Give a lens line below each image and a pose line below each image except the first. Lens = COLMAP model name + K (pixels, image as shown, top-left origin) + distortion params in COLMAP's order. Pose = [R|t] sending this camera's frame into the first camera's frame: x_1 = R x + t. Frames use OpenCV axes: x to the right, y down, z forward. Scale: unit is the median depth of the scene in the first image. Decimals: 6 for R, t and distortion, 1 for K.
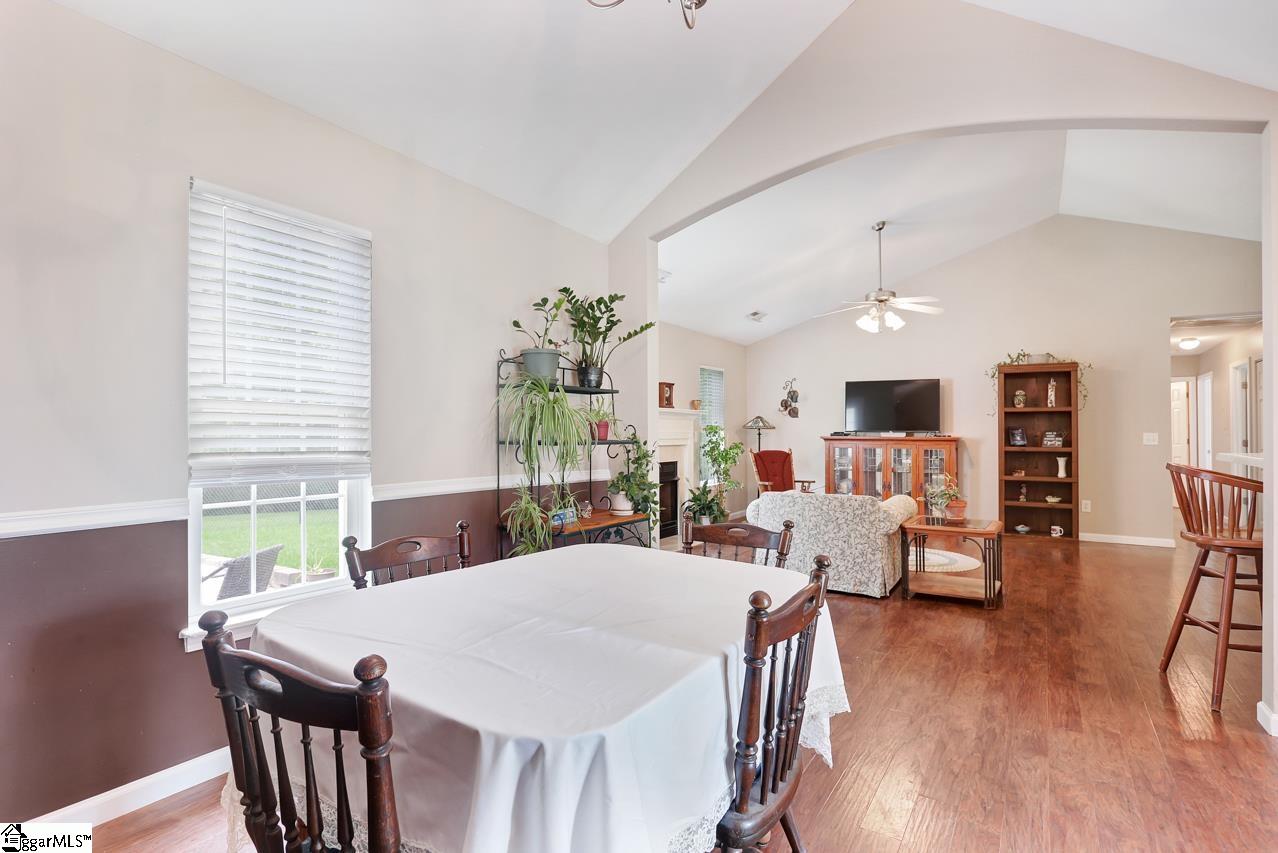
lens RADIAL K [[609.3, 0, 663.9], [0, 609.3, 425.4], [0, 0, 1]] dist [-0.001998, -0.000167]
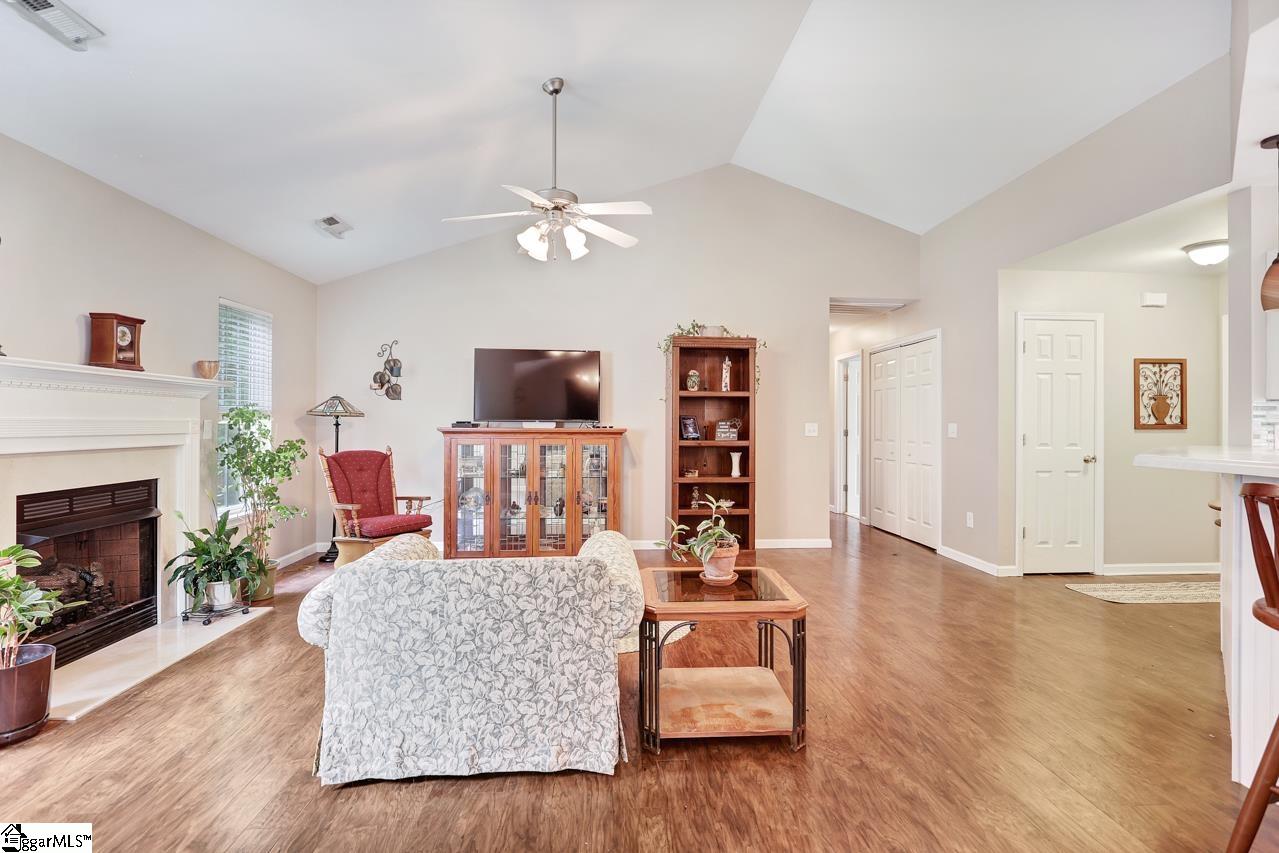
lens RADIAL K [[623.8, 0, 640.2], [0, 623.8, 415.1], [0, 0, 1]] dist [-0.005210, 0.000045]
pose [[0.821627, 0.008555, 0.569962, 0.057926], [-0.008369, 0.999961, -0.002946, 0.004737], [-0.569964, -0.002350, 0.821666, 0.358884]]
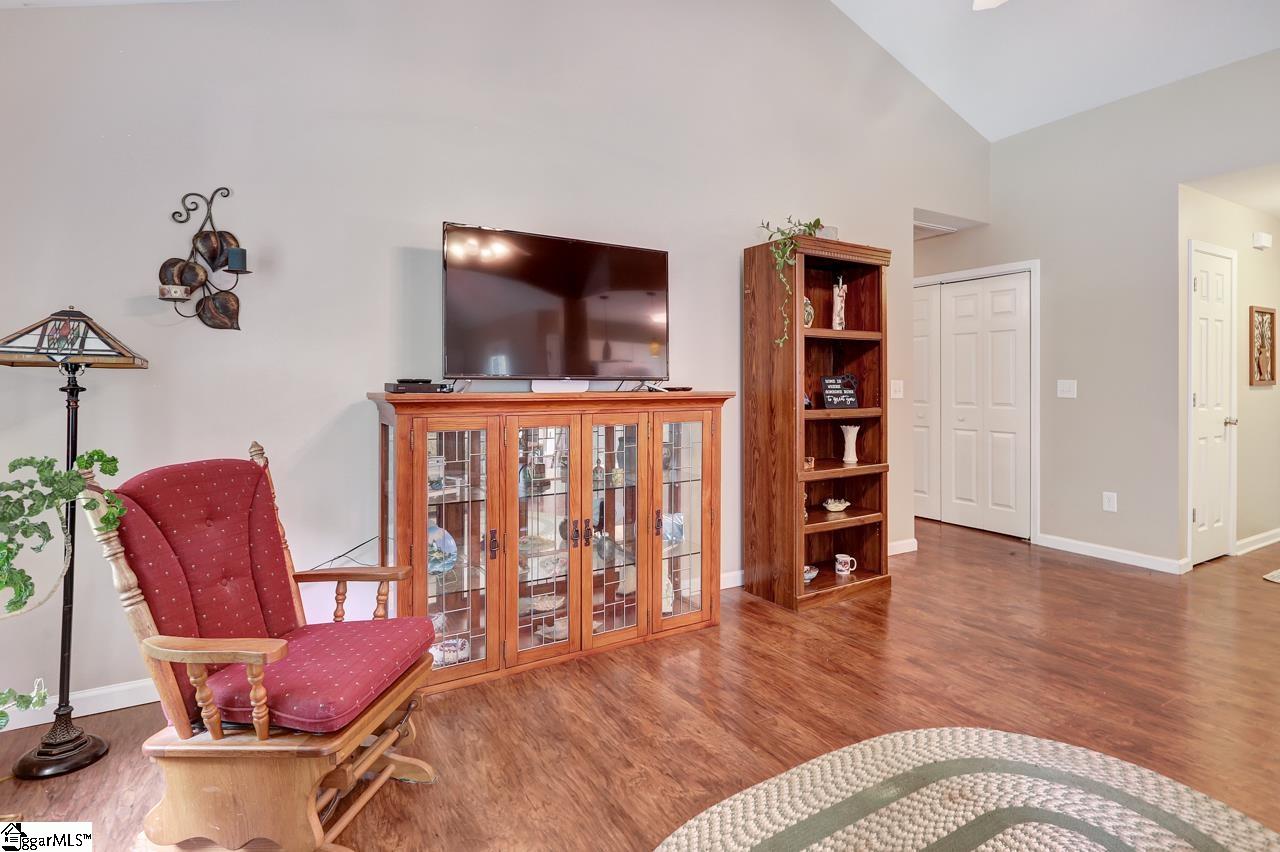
lens RADIAL K [[628.2, 0, 613.2], [0, 628.2, 389.7], [0, 0, 1]] dist [-0.021627, 0.000150]
pose [[0.498461, -0.016622, 0.866753, 0.068596], [-0.009327, 0.999655, 0.024535, 0.008607], [-0.866862, -0.020313, 0.498134, 0.870036]]
